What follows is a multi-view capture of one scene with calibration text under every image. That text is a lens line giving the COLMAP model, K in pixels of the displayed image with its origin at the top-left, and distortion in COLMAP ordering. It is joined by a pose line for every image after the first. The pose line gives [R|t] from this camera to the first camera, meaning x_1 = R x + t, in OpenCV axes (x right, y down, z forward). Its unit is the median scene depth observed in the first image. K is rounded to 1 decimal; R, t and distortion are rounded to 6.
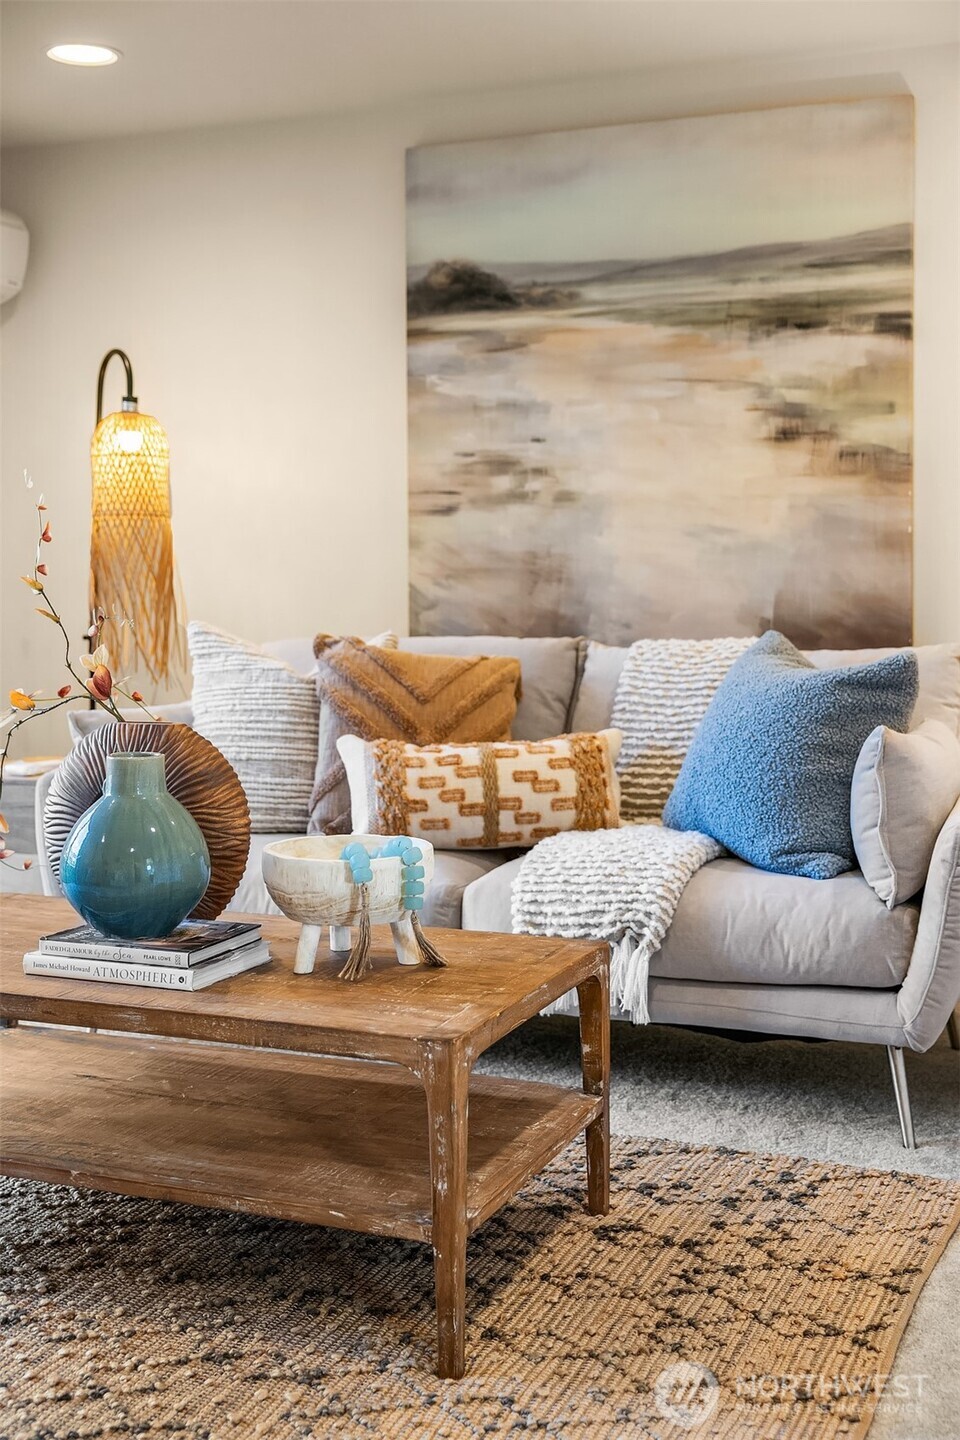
lens RADIAL K [[1671.7, 0, 478.3], [0, 1671.7, 718.5], [0, 0, 1]] dist [0.005416, 0.000000]
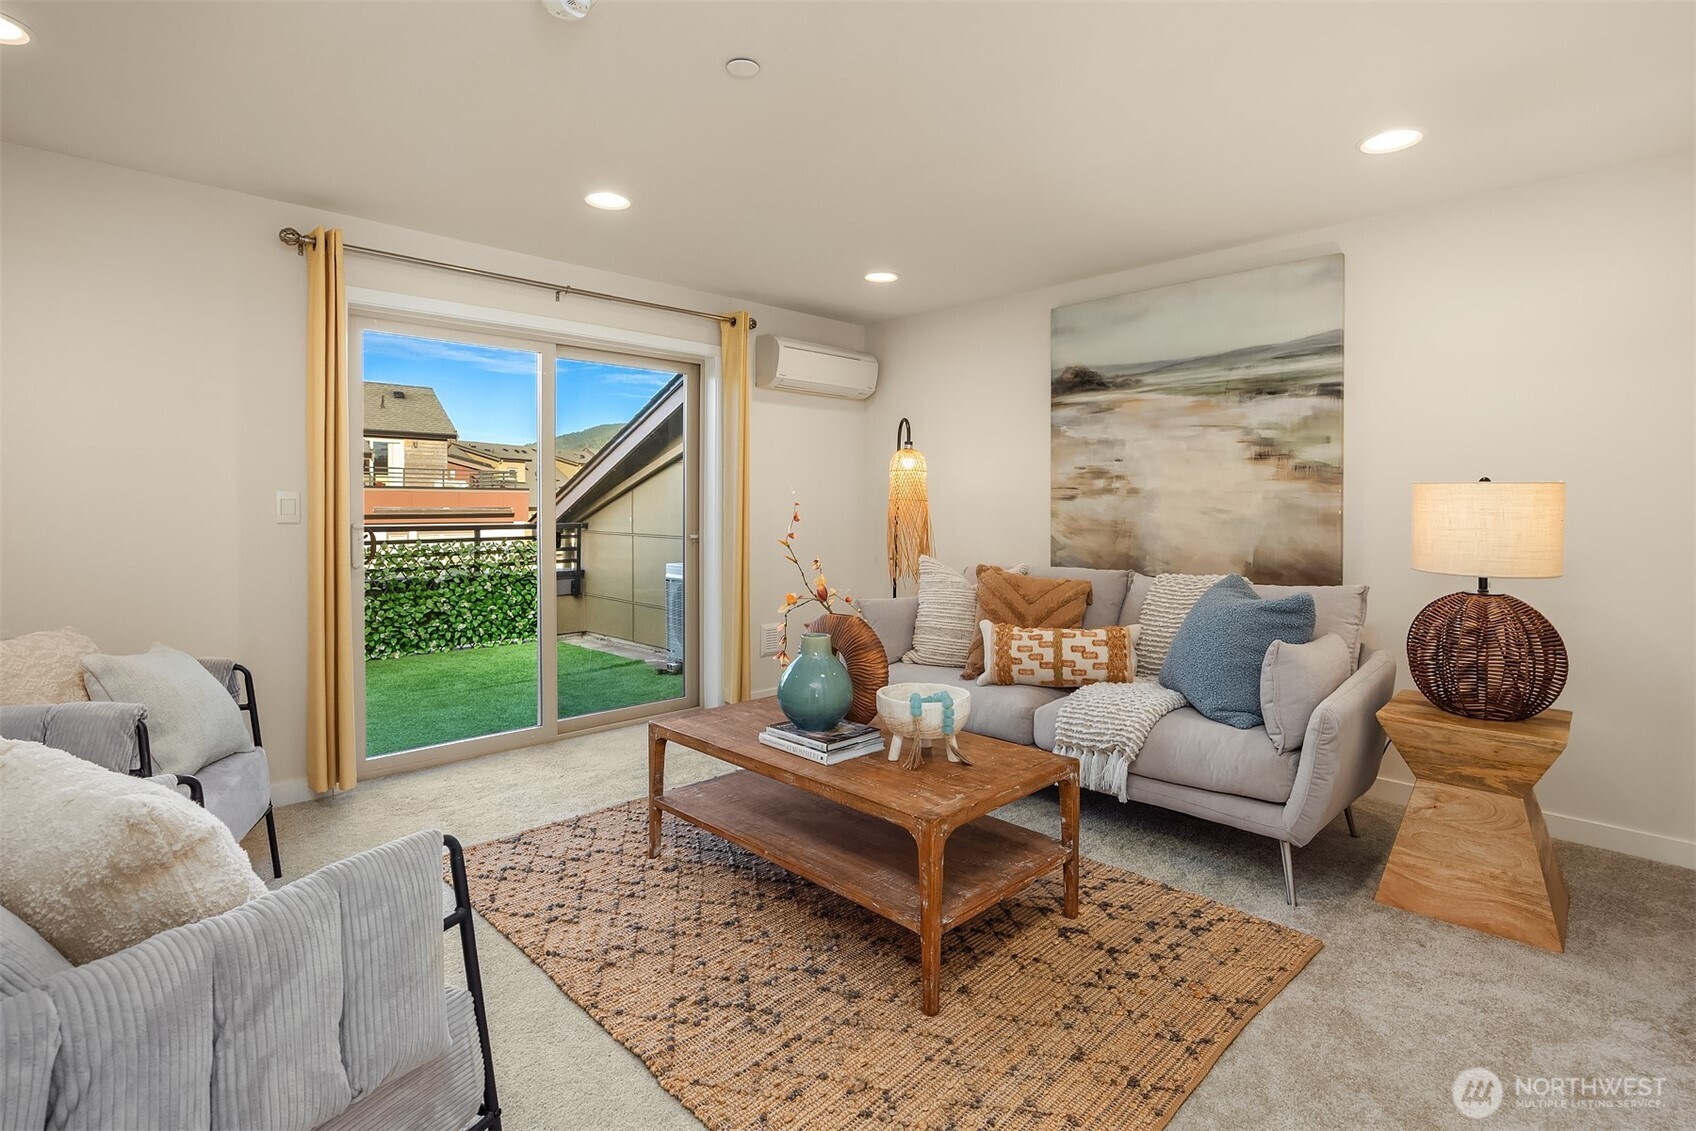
lens RADIAL K [[796.9, 0, 852.8], [0, 796.9, 560.0], [0, 0, 1]] dist [-0.010371, 0.000276]
pose [[0.930094, 0.031241, -0.365991, 0.129045], [-0.043328, 0.998752, -0.024855, -0.033567], [0.364757, 0.038976, 0.930286, 0.124926]]
